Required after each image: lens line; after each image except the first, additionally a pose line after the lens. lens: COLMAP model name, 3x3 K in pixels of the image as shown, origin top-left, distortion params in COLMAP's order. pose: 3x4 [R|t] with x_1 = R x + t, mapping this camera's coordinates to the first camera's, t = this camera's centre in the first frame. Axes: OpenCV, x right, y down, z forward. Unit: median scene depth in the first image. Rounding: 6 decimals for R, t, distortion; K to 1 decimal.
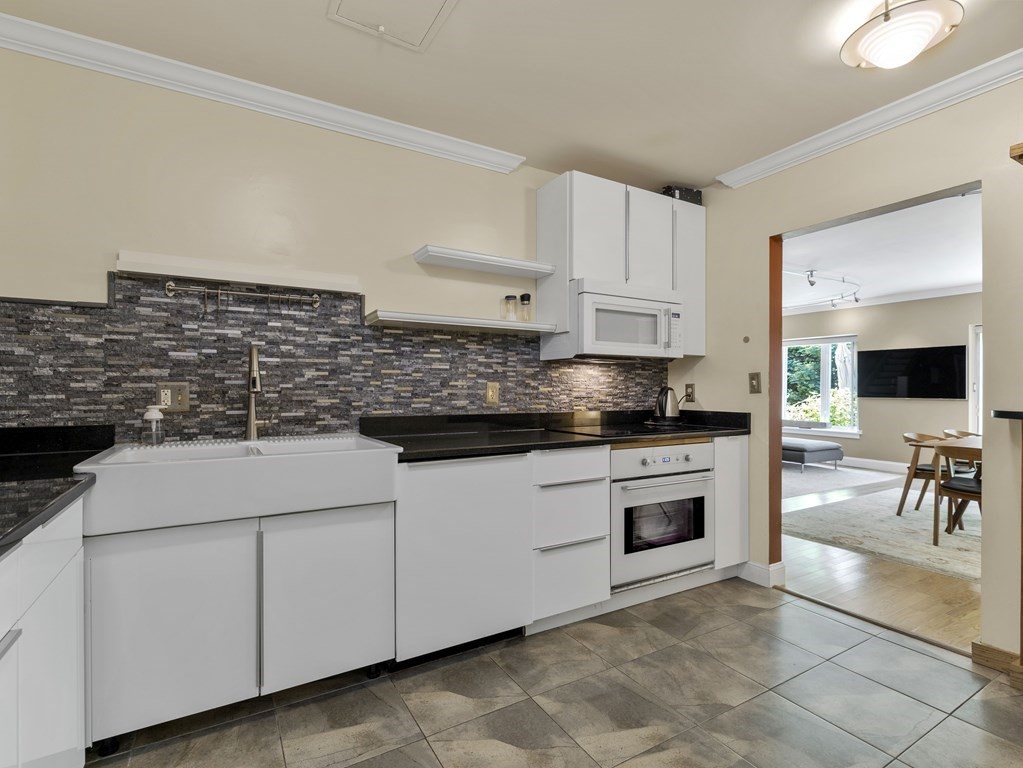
lens RADIAL K [[471.7, 0, 506.1], [0, 471.7, 384.1], [0, 0, 1]] dist [0.001268, -0.000894]
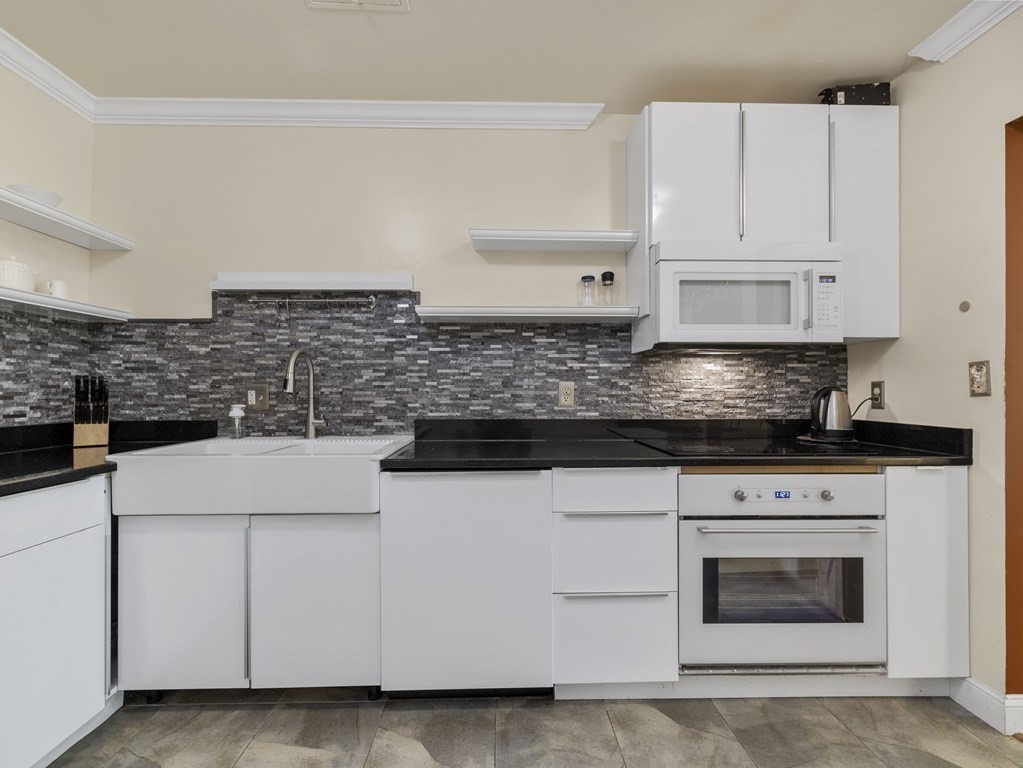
lens RADIAL K [[471.7, 0, 556.5], [0, 471.7, 384.9], [0, 0, 1]] dist [0.001268, -0.000894]
pose [[0.889566, -0.005089, -0.456779, 0.361155], [0.006469, 0.999978, 0.001458, 0.000657], [0.456761, -0.004252, 0.889579, 0.257997]]
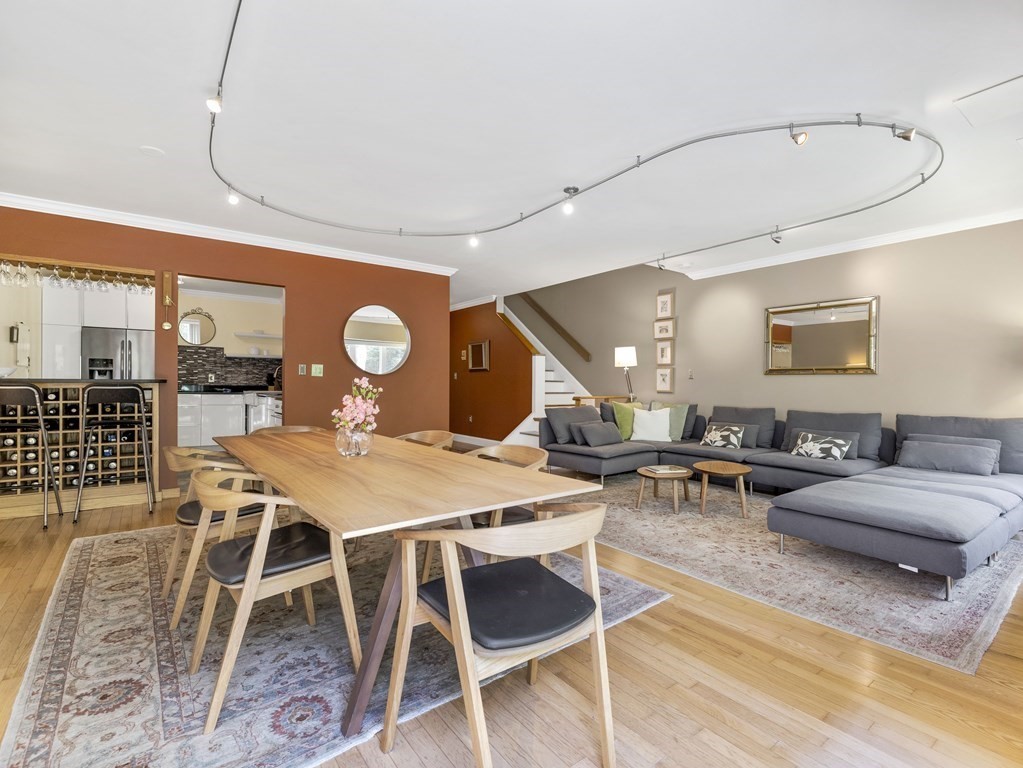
lens RADIAL K [[471.7, 0, 503.0], [0, 471.7, 393.7], [0, 0, 1]] dist [0.001268, -0.000894]
pose [[0.173345, 0.012793, -0.984778, 2.758546], [0.003622, 0.999901, 0.013627, 0.081750], [0.984855, -0.005930, 0.173281, 1.641696]]
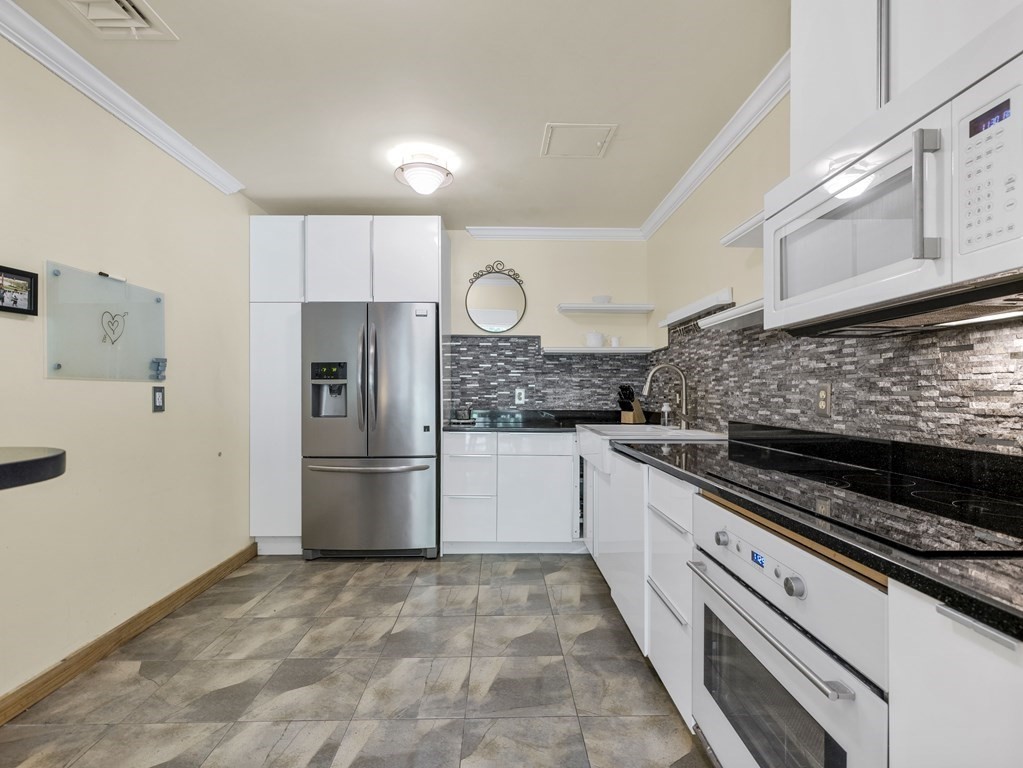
lens RADIAL K [[471.7, 0, 496.9], [0, 471.7, 390.8], [0, 0, 1]] dist [0.001268, -0.000894]
pose [[-0.463191, -0.007050, -0.886231, 0.799597], [0.005637, 0.999925, -0.010901, 0.012054], [0.886241, -0.010045, -0.463116, 0.957144]]
